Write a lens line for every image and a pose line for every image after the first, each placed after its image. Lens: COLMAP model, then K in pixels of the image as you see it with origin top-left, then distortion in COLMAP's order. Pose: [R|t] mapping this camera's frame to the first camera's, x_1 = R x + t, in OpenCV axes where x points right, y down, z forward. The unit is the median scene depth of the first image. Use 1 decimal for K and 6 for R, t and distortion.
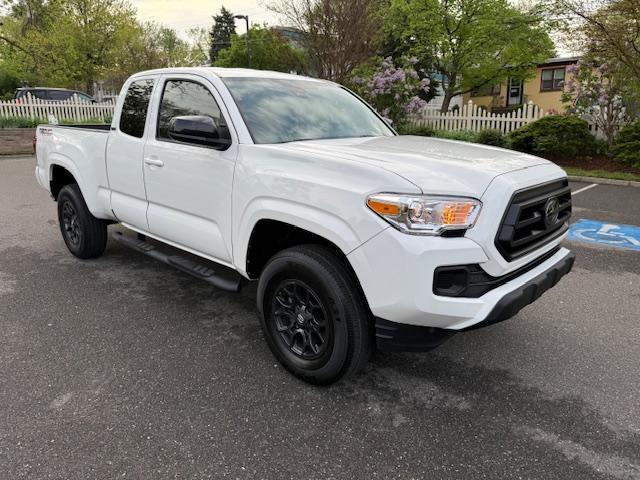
lens RADIAL K [[452.0, 0, 320.0], [0, 452.0, 240.0], [0, 0, 1]] dist [0.037663, -0.053522]
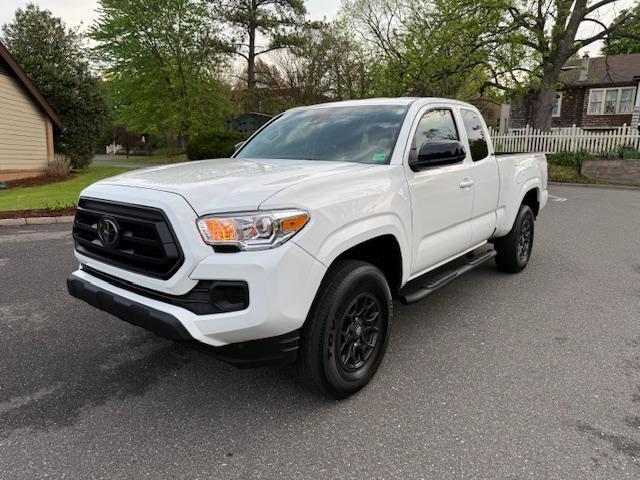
lens RADIAL K [[450.9, 0, 316.8], [0, 450.9, 238.0], [0, 0, 1]] dist [0.010259, -0.023063]
pose [[0.081379, 0.188498, -0.978696, 1.340642], [-0.261636, 0.951556, 0.161515, -0.288936], [0.961730, 0.242918, 0.126754, 1.173105]]
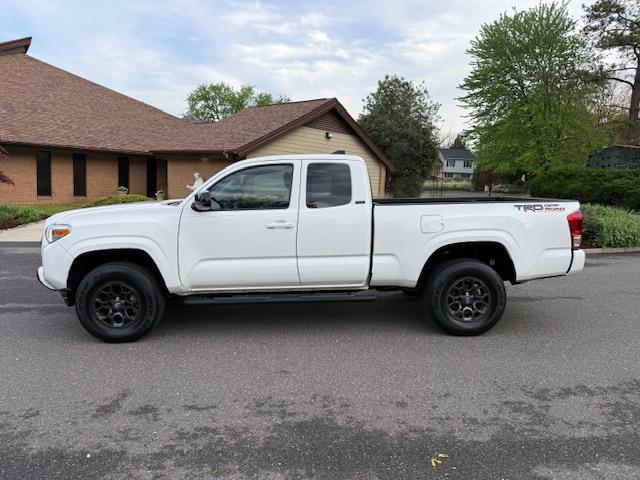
lens RADIAL K [[450.9, 0, 316.8], [0, 450.9, 238.0], [0, 0, 1]] dist [0.010259, -0.023063]
pose [[-0.683799, 0.077590, -0.725534, 1.099223], [-0.196621, 0.937957, 0.285617, -0.786324], [0.702681, 0.337960, -0.626118, 2.854321]]
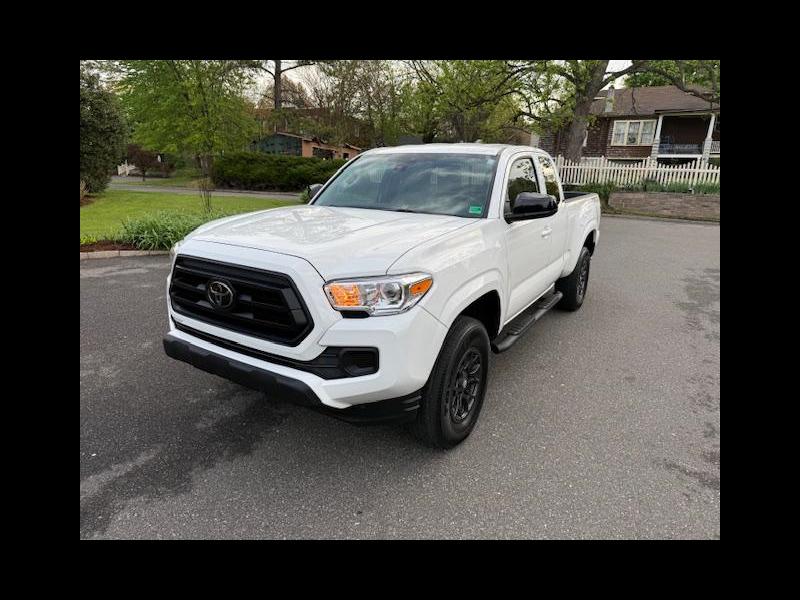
lens RADIAL K [[453.3, 0, 396.4], [0, 453.3, 295.0], [0, 0, 1]] dist [-0.004621, -0.001700]
pose [[0.192533, 0.254421, -0.947735, 1.312167], [-0.274419, 0.941230, 0.196926, -0.308286], [0.942139, 0.222162, 0.251035, 0.990707]]
